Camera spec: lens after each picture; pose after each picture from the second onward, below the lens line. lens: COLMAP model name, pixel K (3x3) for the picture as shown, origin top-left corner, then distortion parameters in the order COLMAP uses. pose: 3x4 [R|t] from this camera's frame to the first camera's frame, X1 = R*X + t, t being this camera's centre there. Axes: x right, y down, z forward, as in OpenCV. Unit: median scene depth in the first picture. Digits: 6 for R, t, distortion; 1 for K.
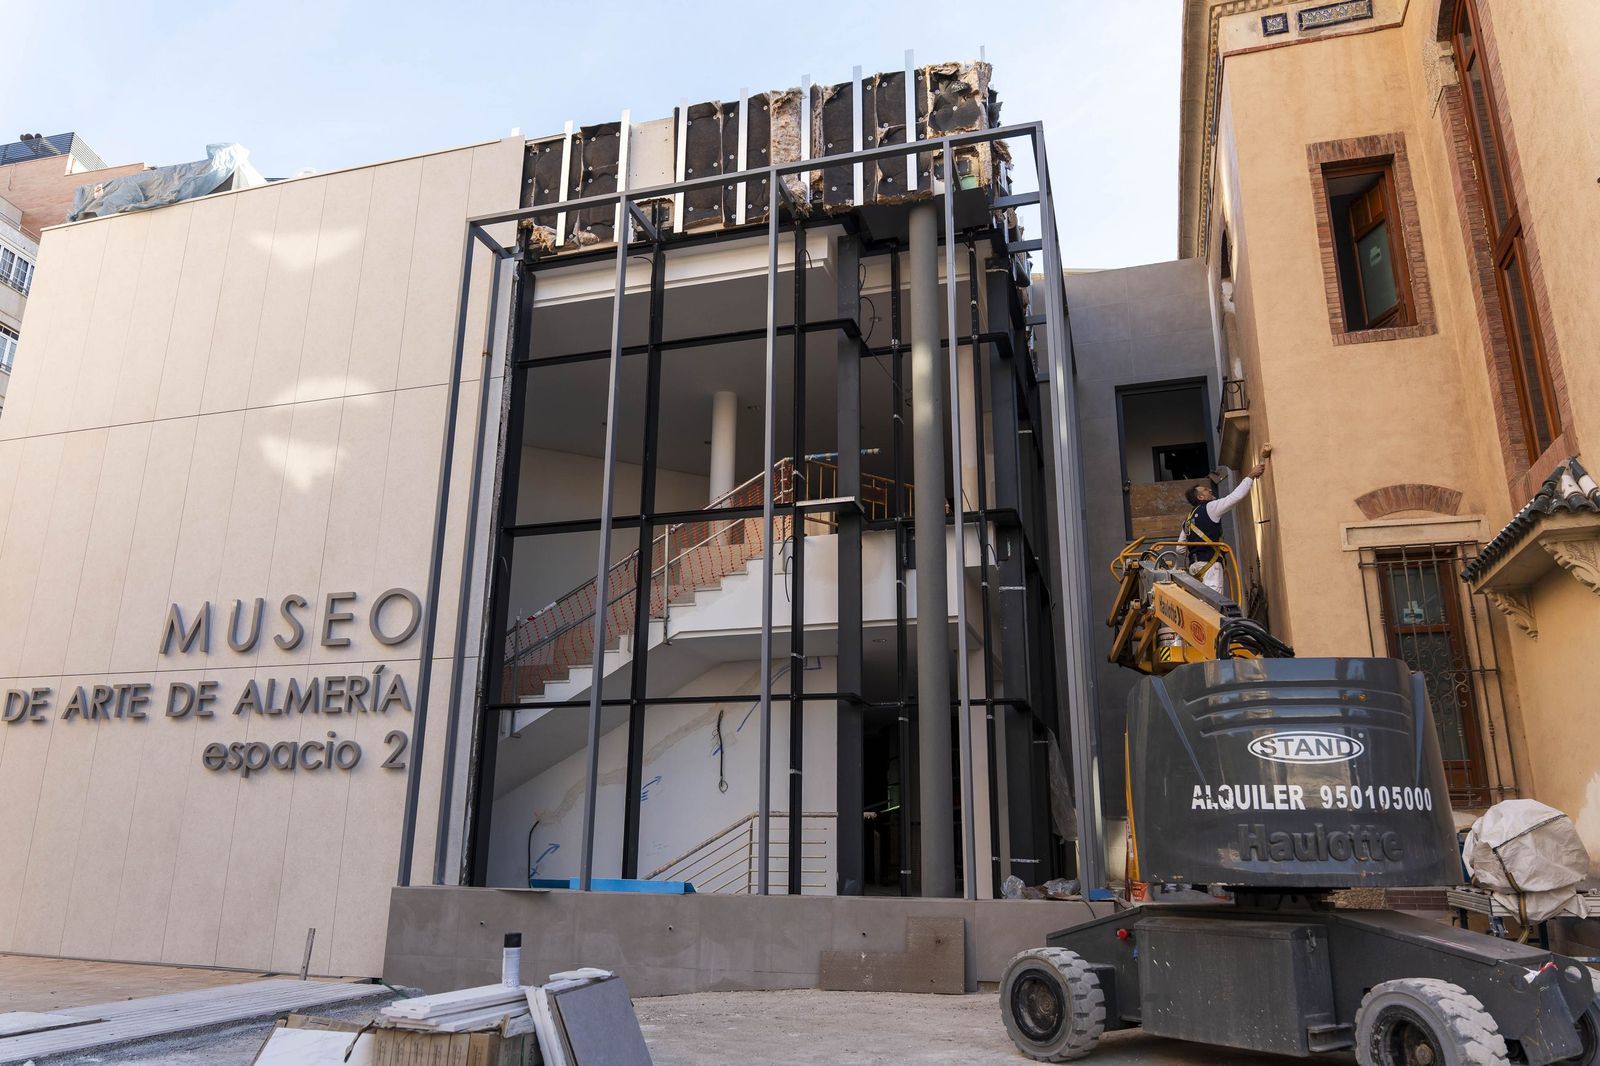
lens RADIAL K [[1117.2, 0, 799.9], [0, 1117.2, 529.1], [0, 0, 1]] dist [-0.006869, -0.004253]
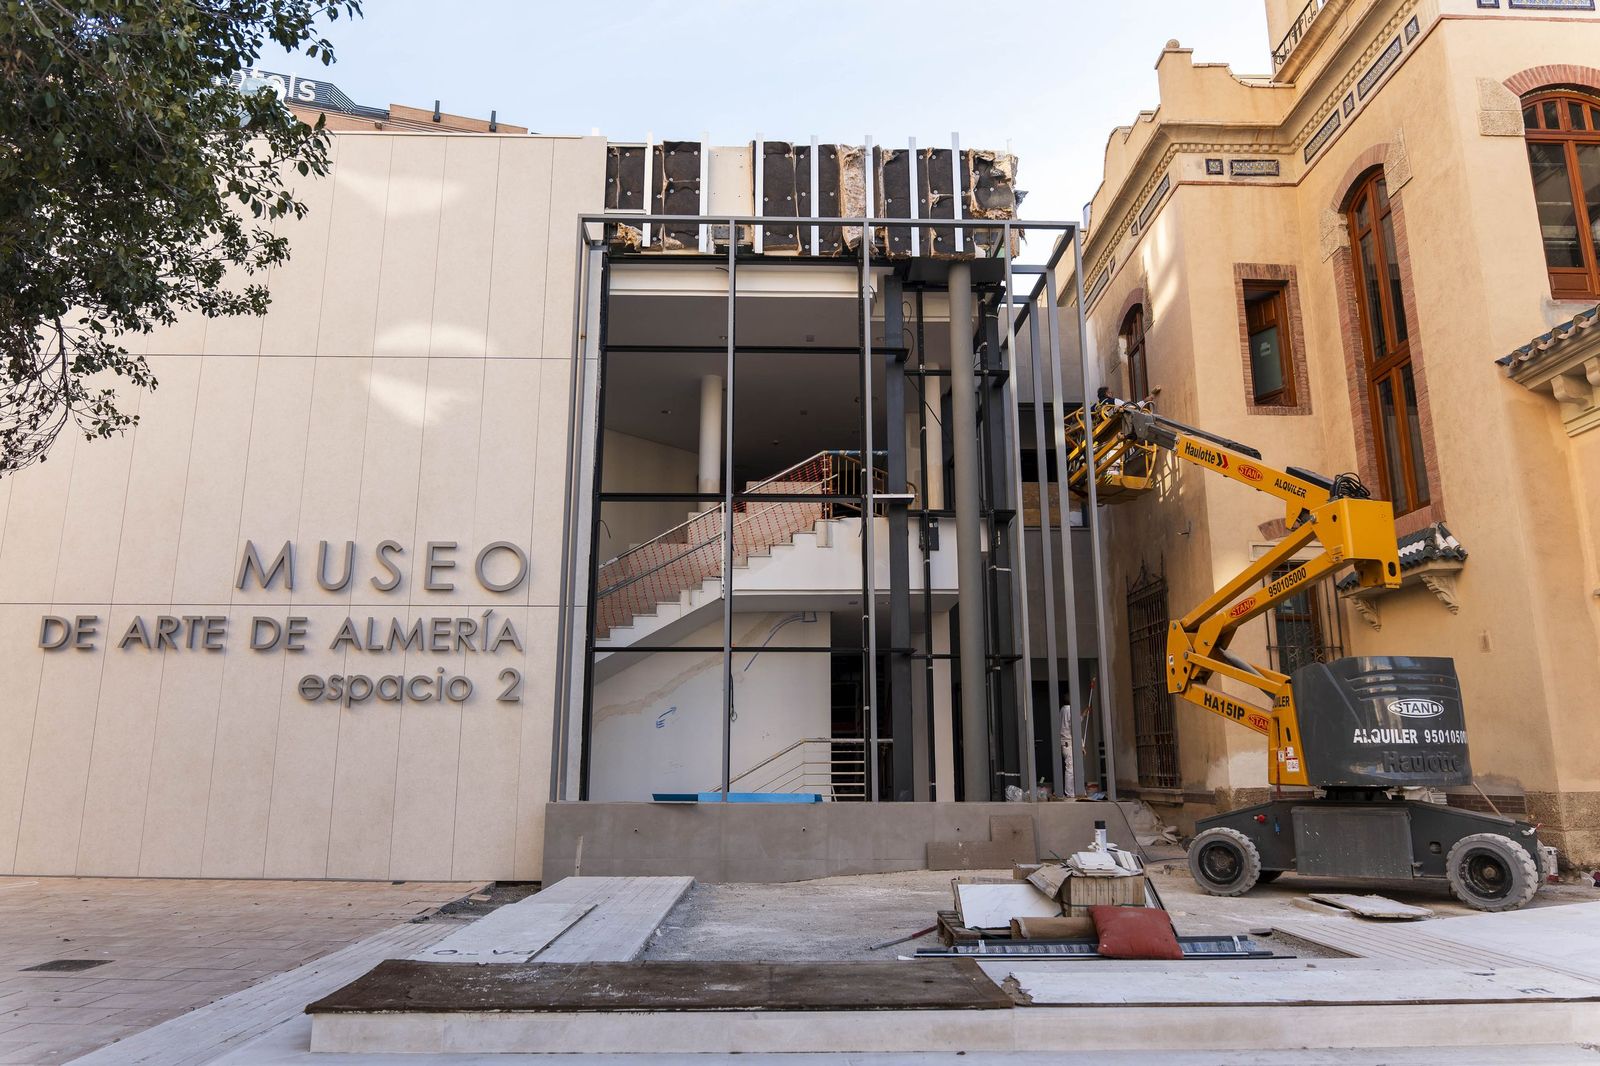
lens RADIAL K [[1075.6, 0, 804.7], [0, 1075.6, 531.9], [0, 0, 1]] dist [-0.008009, -0.004283]
pose [[0.948199, 0.059260, 0.312102, -0.423093], [-0.079583, 0.995430, 0.052775, -0.038873], [-0.307548, -0.074880, 0.948582, -0.118486]]
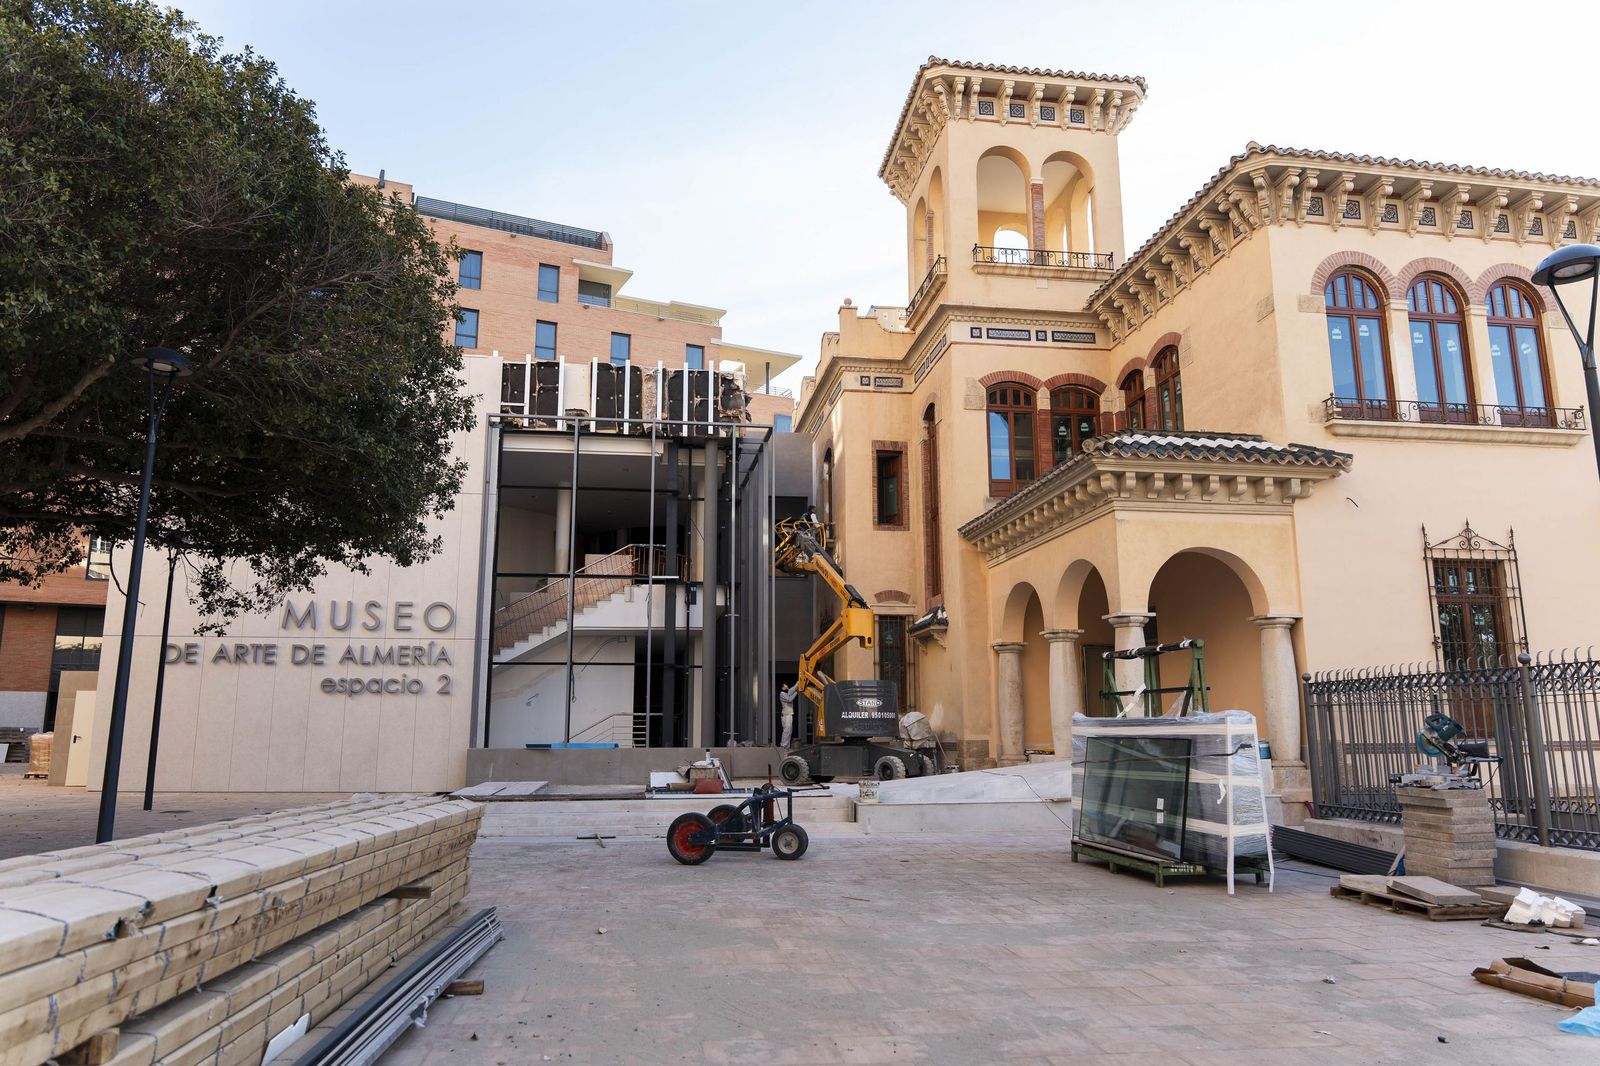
lens RADIAL K [[1075.6, 0, 804.7], [0, 1075.6, 531.9], [0, 0, 1]] dist [-0.008009, -0.004283]
pose [[0.898819, 0.068016, 0.433011, -0.629805], [-0.110071, 0.991256, 0.072775, -0.286307], [-0.424274, -0.113073, 0.898446, -0.986835]]
